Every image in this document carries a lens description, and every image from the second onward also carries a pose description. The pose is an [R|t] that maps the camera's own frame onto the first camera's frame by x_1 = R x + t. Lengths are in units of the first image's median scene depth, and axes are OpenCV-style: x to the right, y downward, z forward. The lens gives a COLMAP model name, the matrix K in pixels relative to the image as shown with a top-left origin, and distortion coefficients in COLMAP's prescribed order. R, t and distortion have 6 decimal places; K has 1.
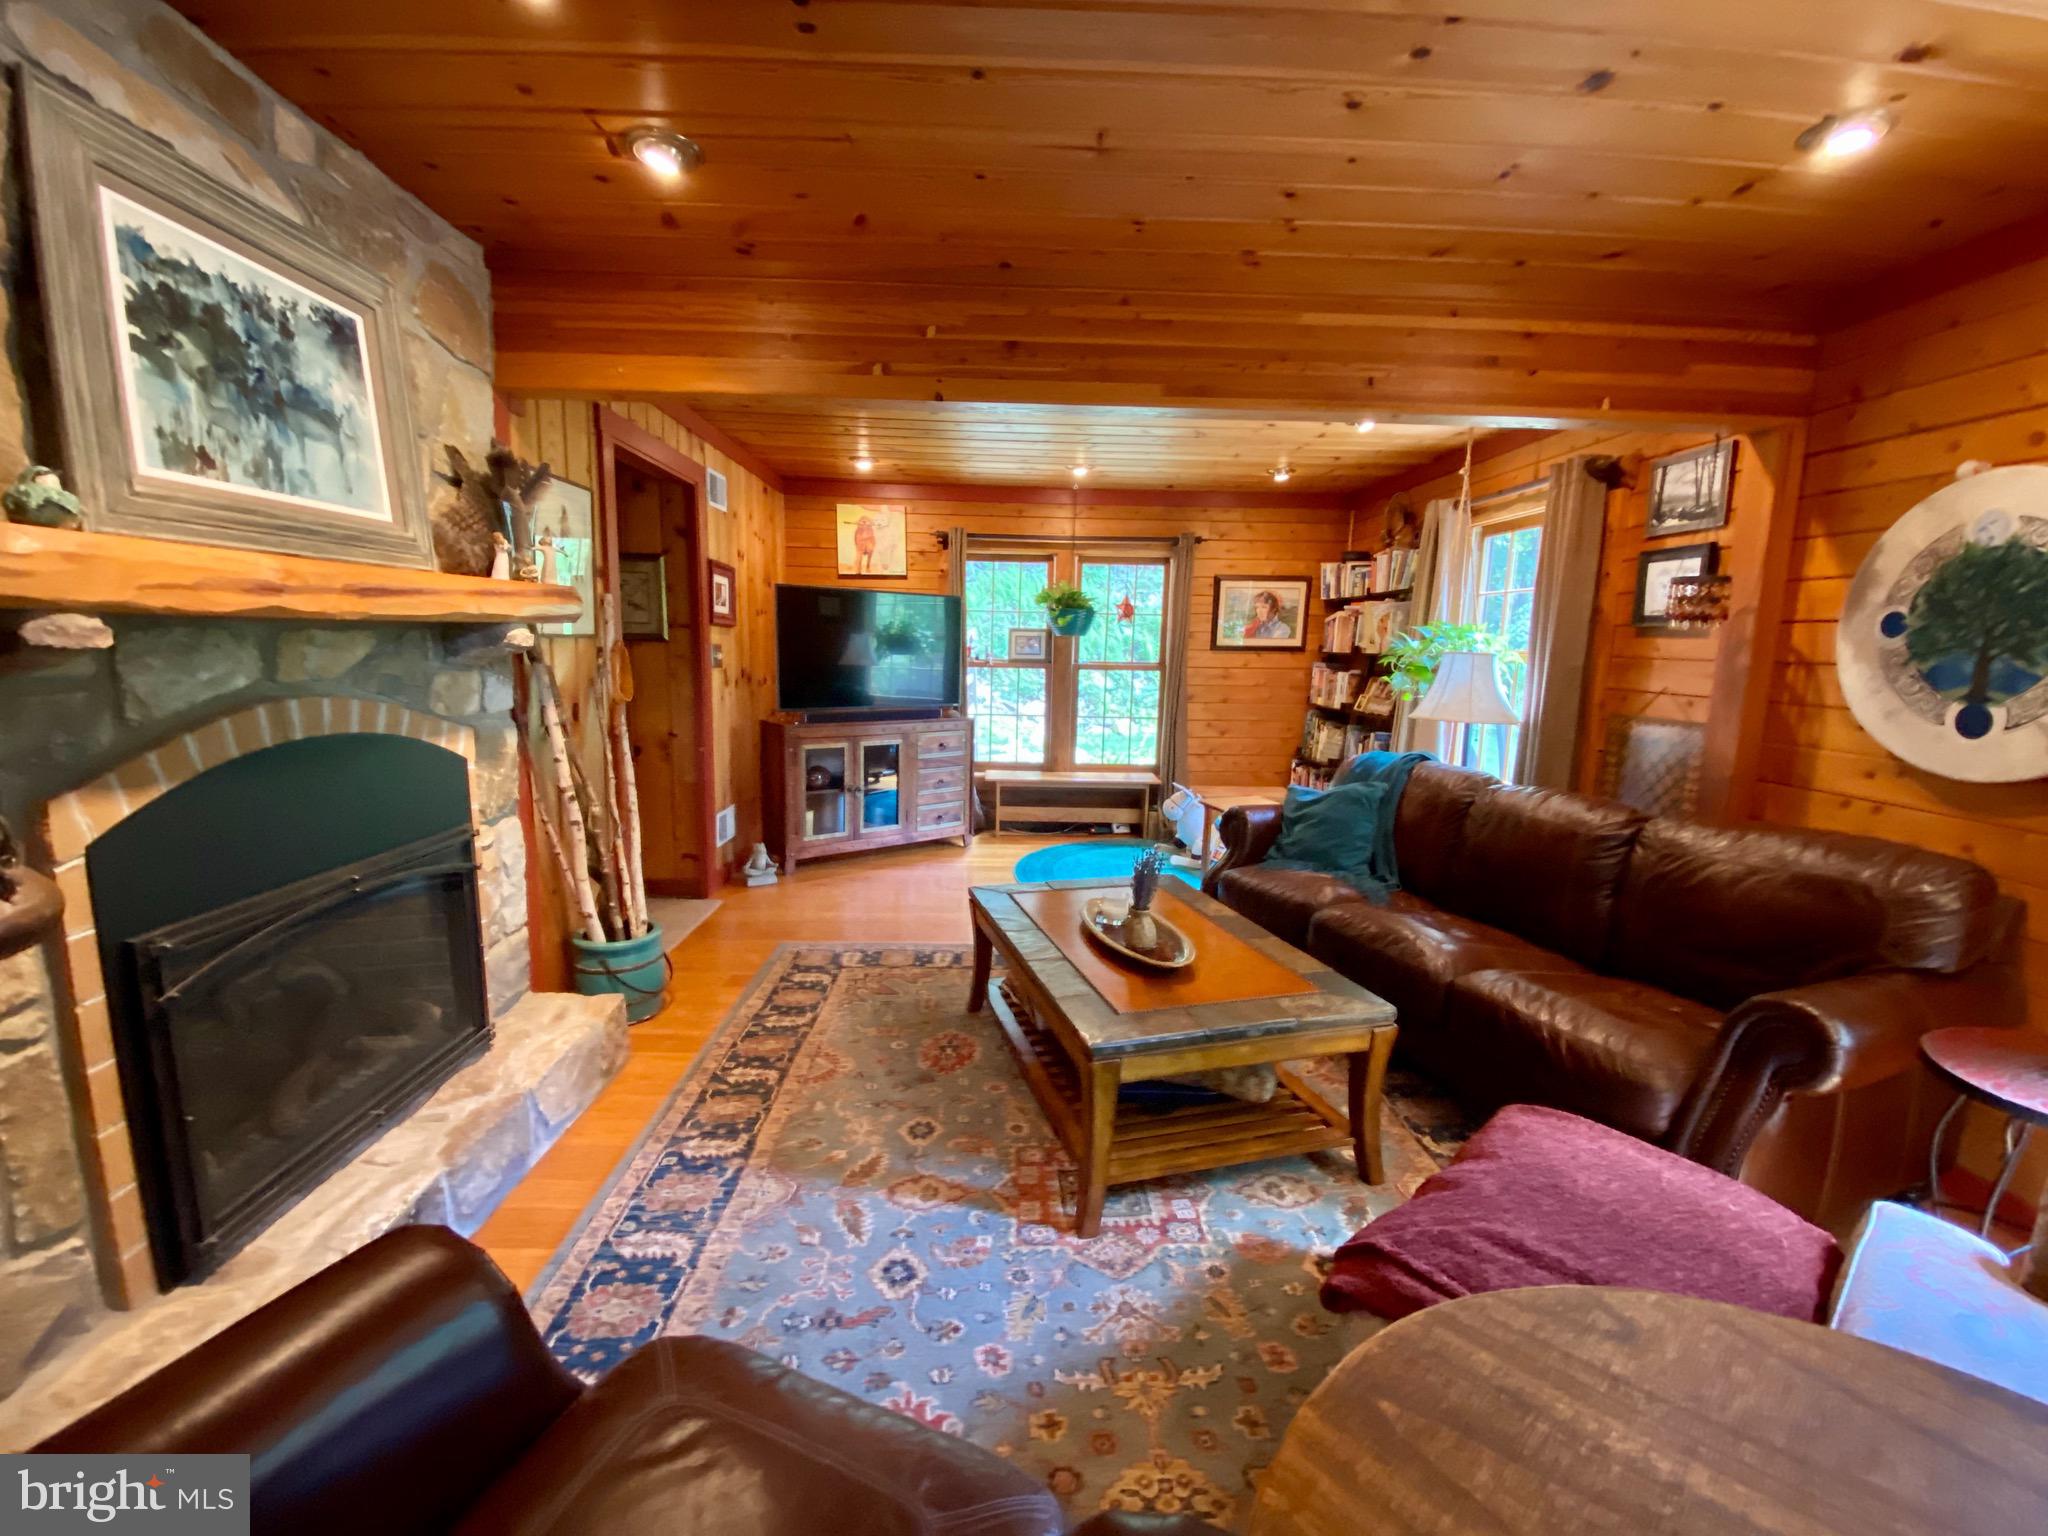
lens RADIAL K [[830.4, 0, 1027.2], [0, 830.4, 761.2], [0, 0, 1]] dist [0.015712, -0.018281]
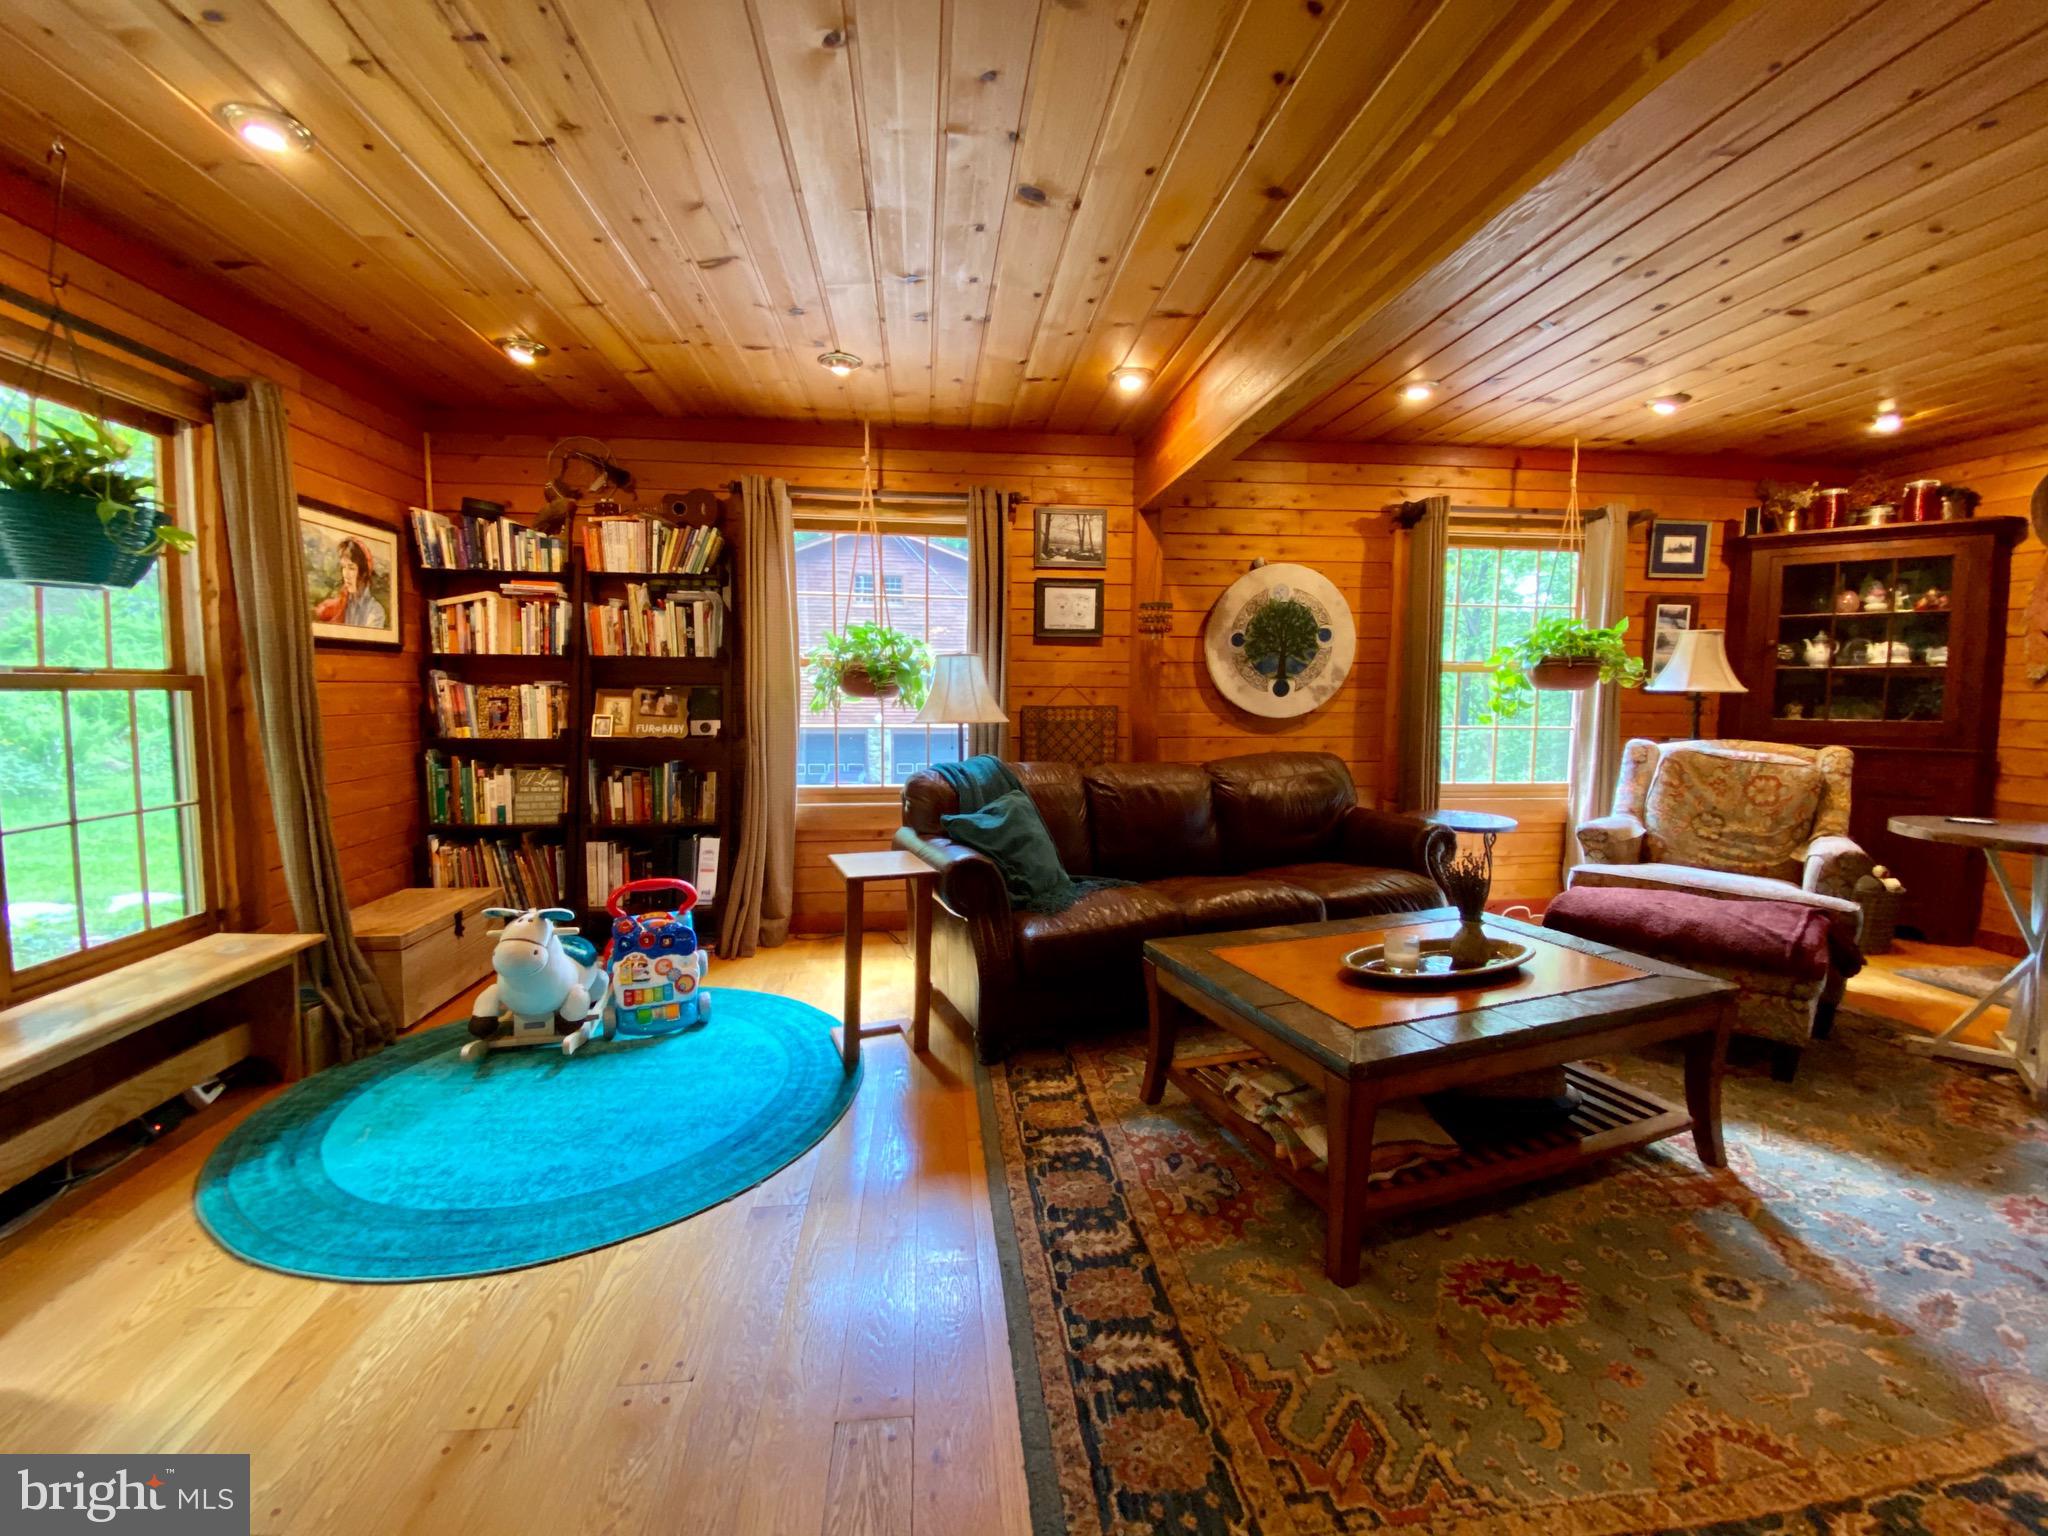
lens RADIAL K [[807.6, 0, 1024.0], [0, 807.6, 768.0], [0, 0, 1]] dist [0.039679, -0.025839]
pose [[-0.080270, -0.118308, 0.989727, -1.014081], [0.133160, 0.982758, 0.128275, -0.243500], [-0.987839, 0.142088, -0.063133, 2.203724]]
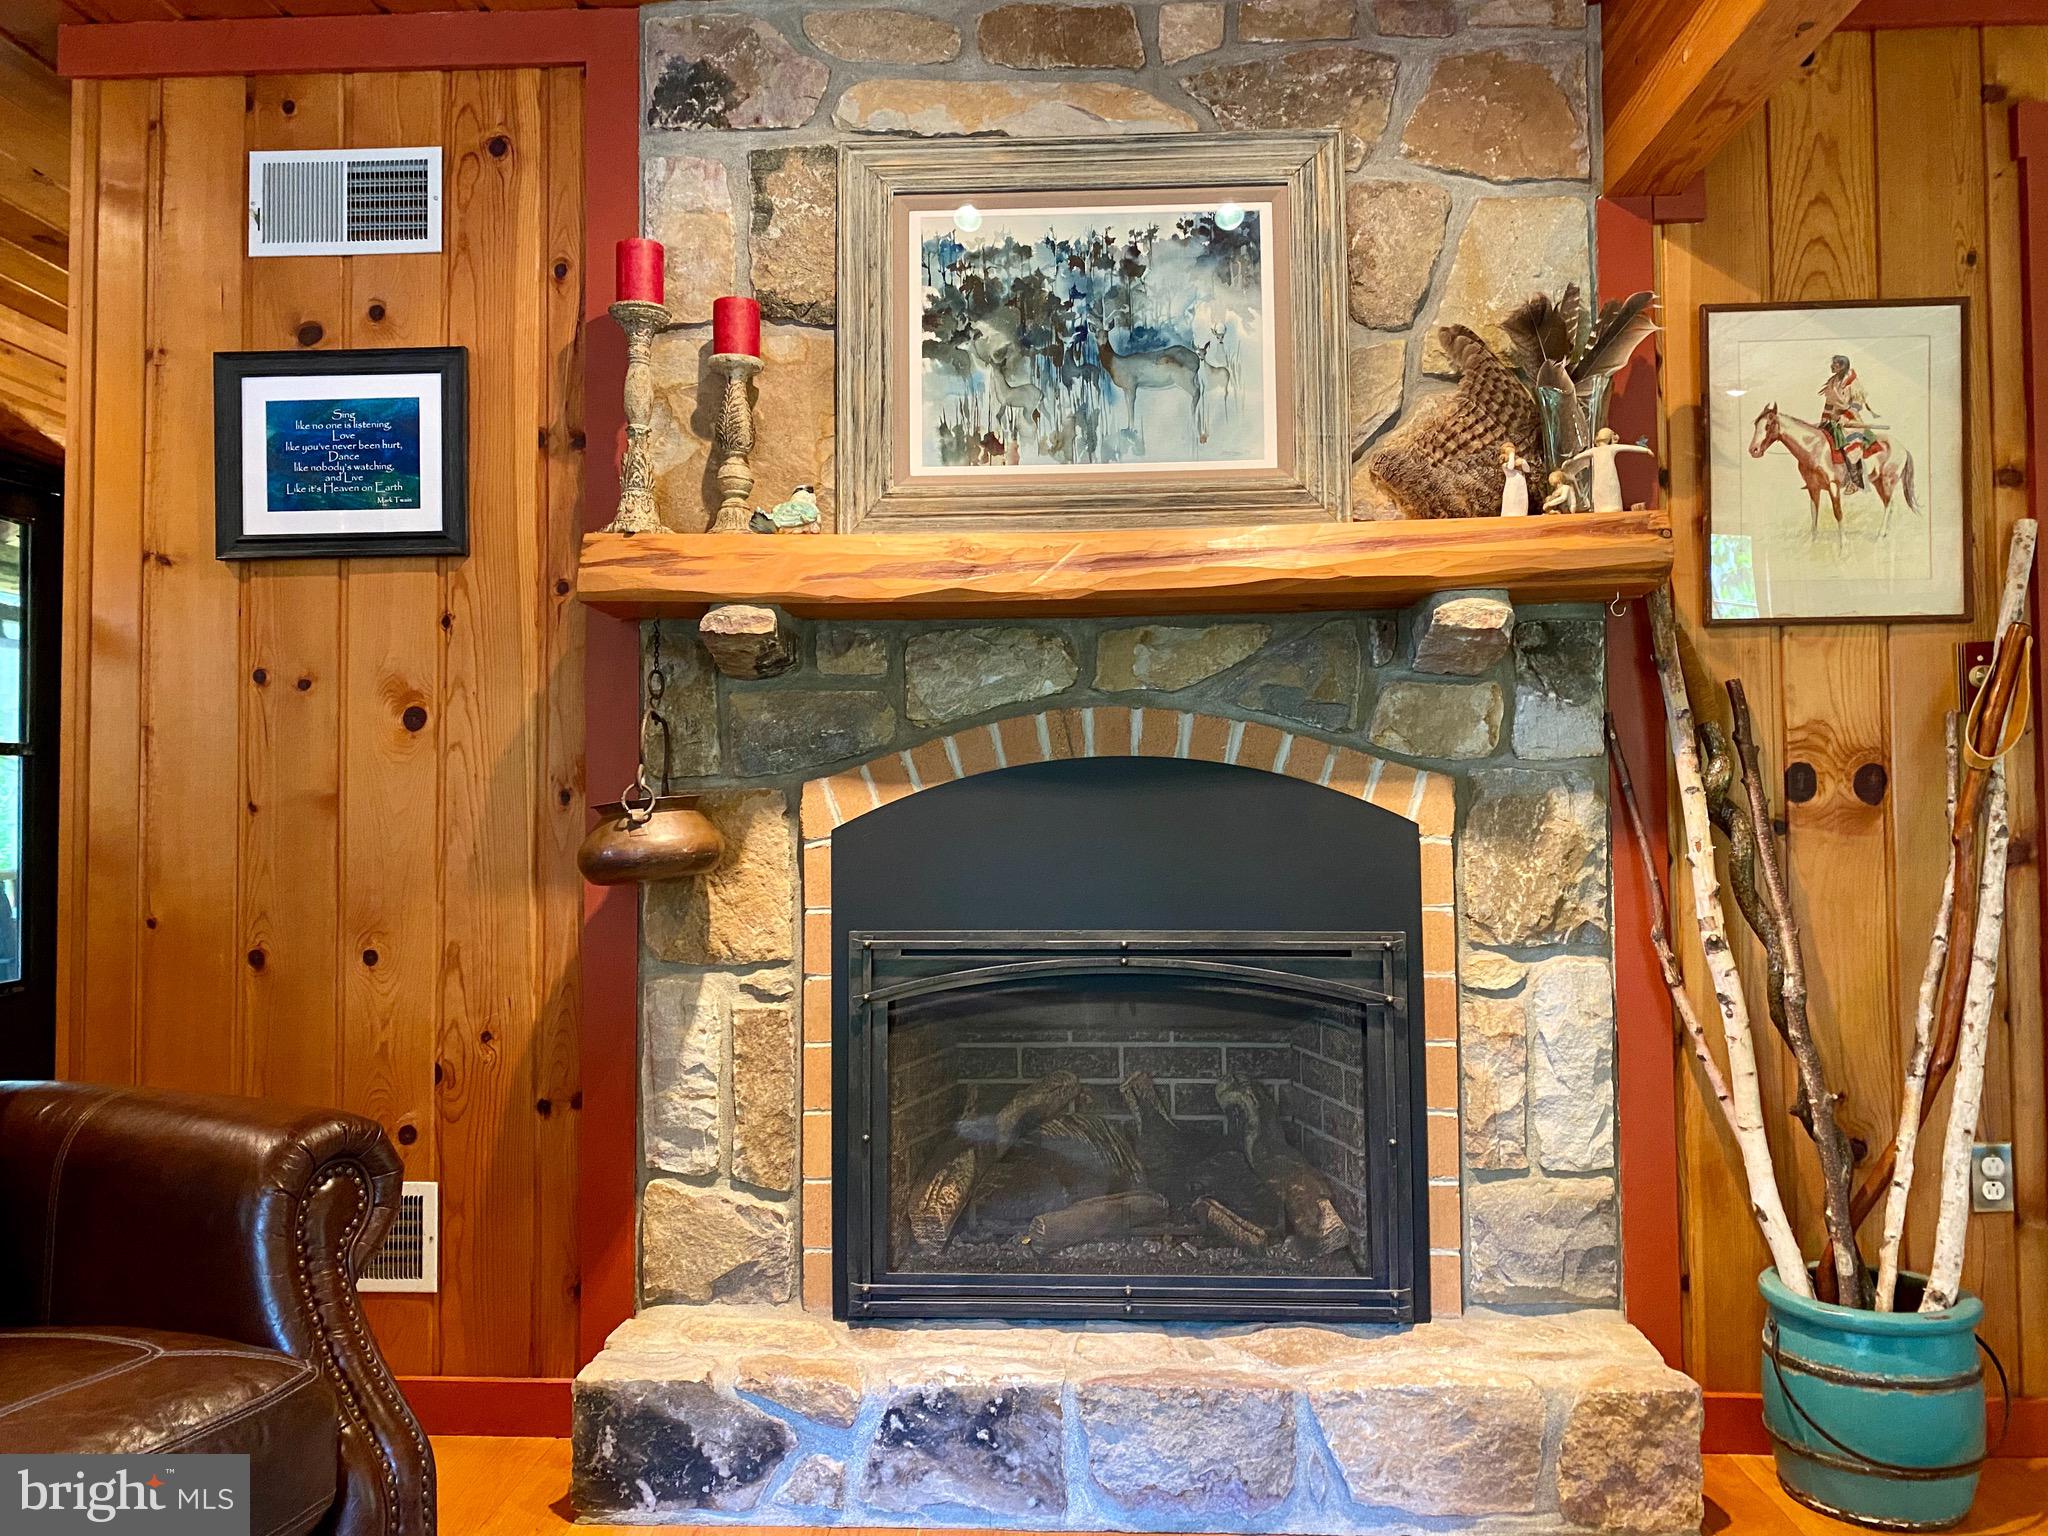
lens RADIAL K [[1569.6, 0, 1024.0], [0, 1569.6, 768.0], [0, 0, 1]] dist [0.135676, -0.353977]
pose [[-0.089900, -0.049886, -0.994701, 0.666107], [-0.137420, 0.989813, -0.037221, 0.050177], [0.986425, 0.133345, -0.095840, 1.101399]]
